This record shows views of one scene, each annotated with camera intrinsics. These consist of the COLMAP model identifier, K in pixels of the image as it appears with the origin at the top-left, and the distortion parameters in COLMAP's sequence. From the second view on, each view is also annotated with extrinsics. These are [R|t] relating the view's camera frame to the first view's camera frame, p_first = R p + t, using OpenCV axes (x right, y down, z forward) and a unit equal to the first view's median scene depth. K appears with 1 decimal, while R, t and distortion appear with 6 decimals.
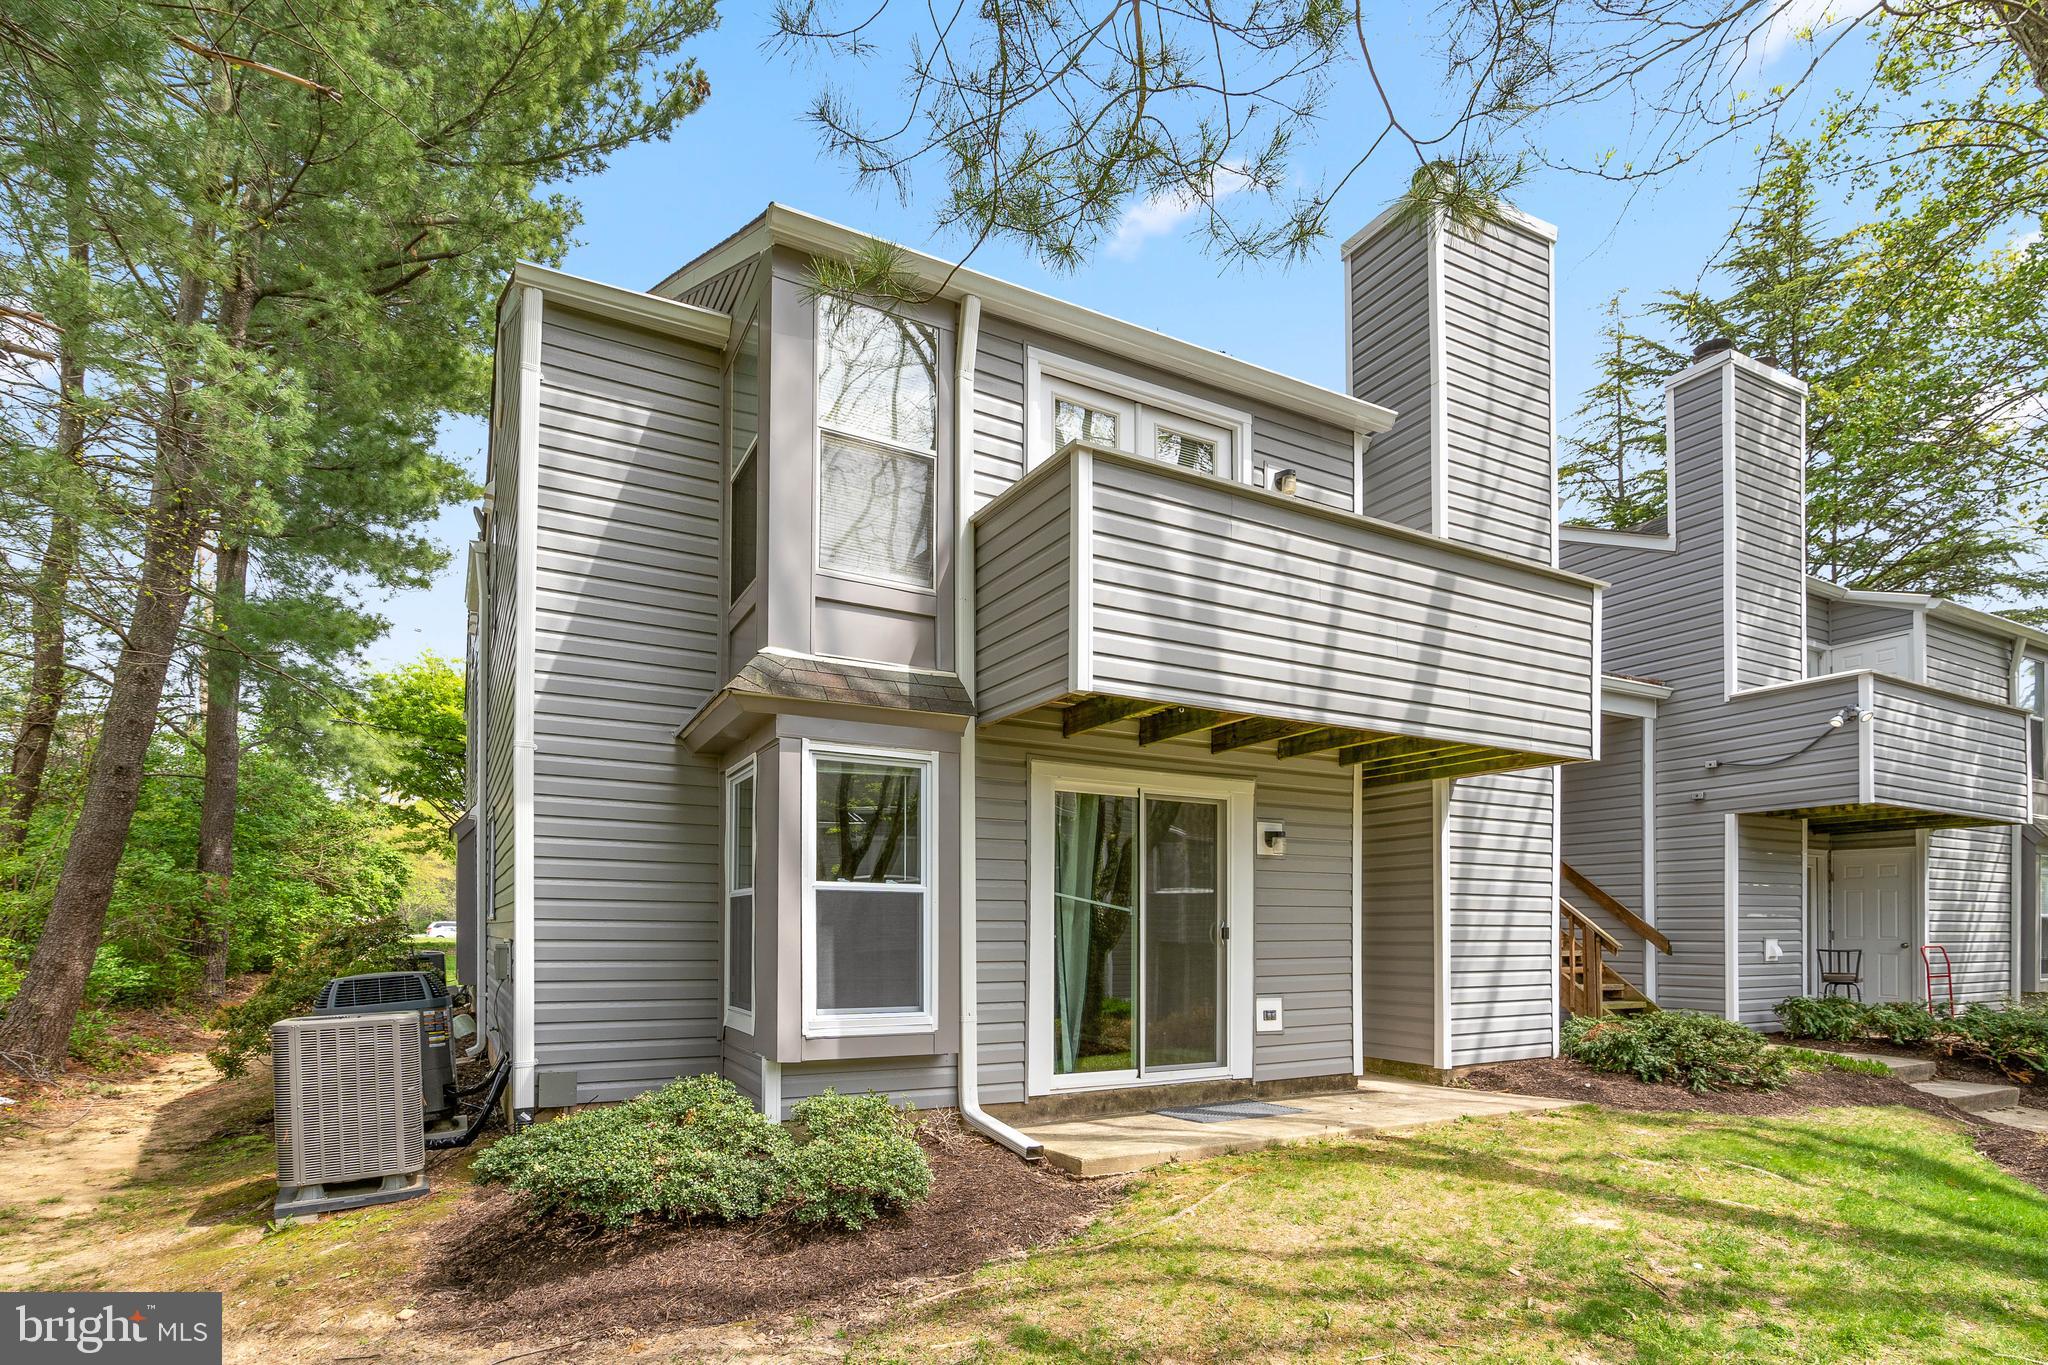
lens RADIAL K [[1037.9, 0, 1057.9], [0, 1037.9, 747.9], [0, 0, 1]] dist [-0.010860, 0.000672]
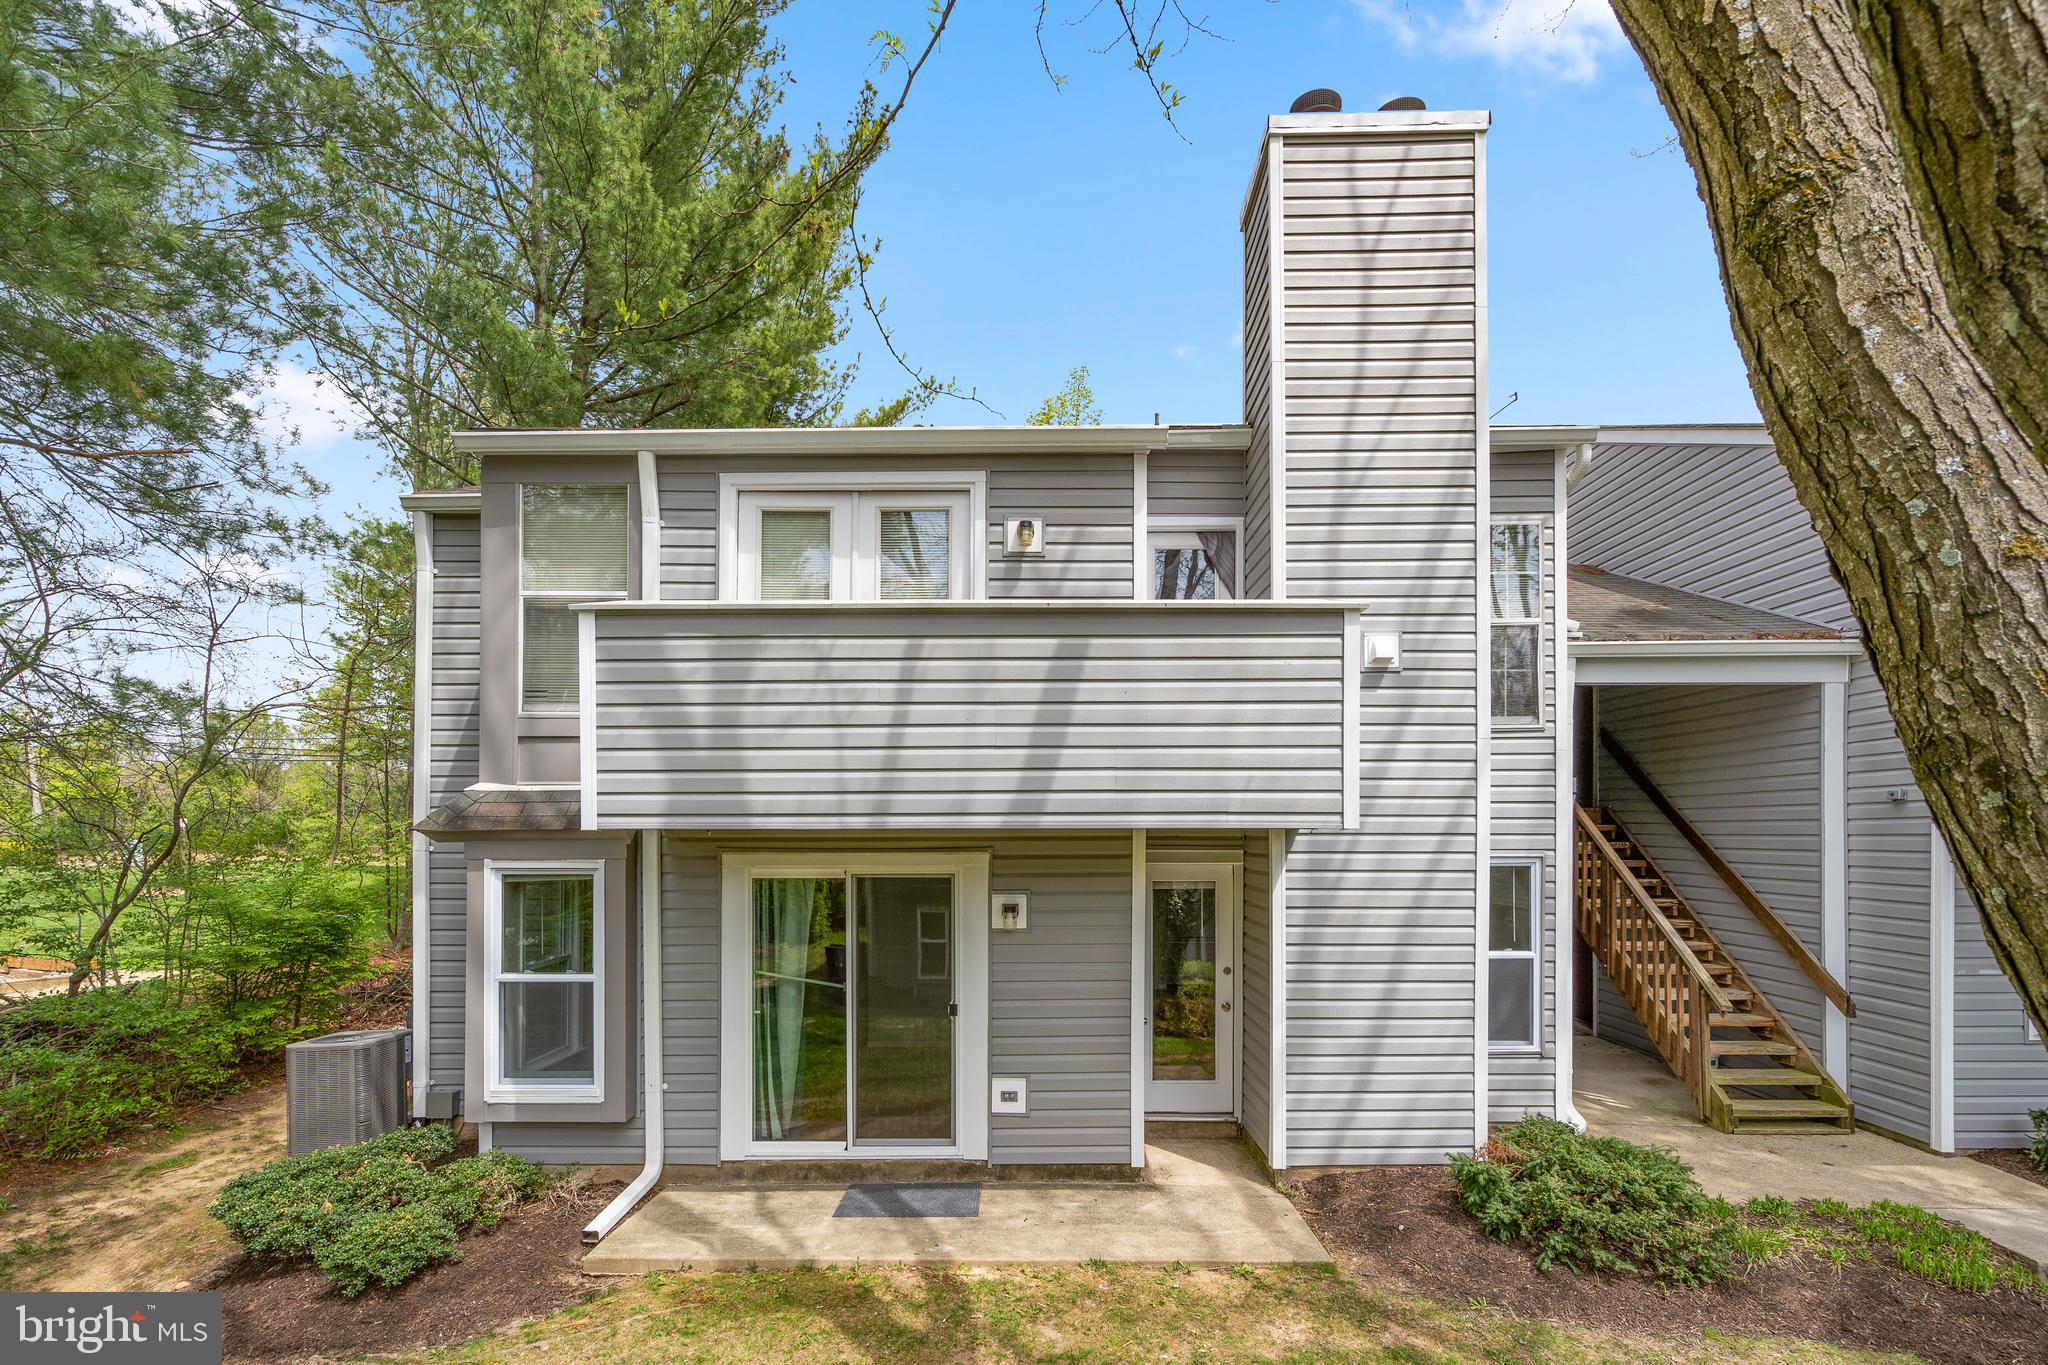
lens RADIAL K [[945.5, 0, 1023.3], [0, 945.5, 690.5], [0, 0, 1]] dist [-0.005187, -0.000246]
pose [[0.873113, -0.078400, -0.481173, 0.688944], [0.084405, 0.996389, -0.009190, -0.114135], [0.480156, -0.032589, 0.876578, 0.250479]]
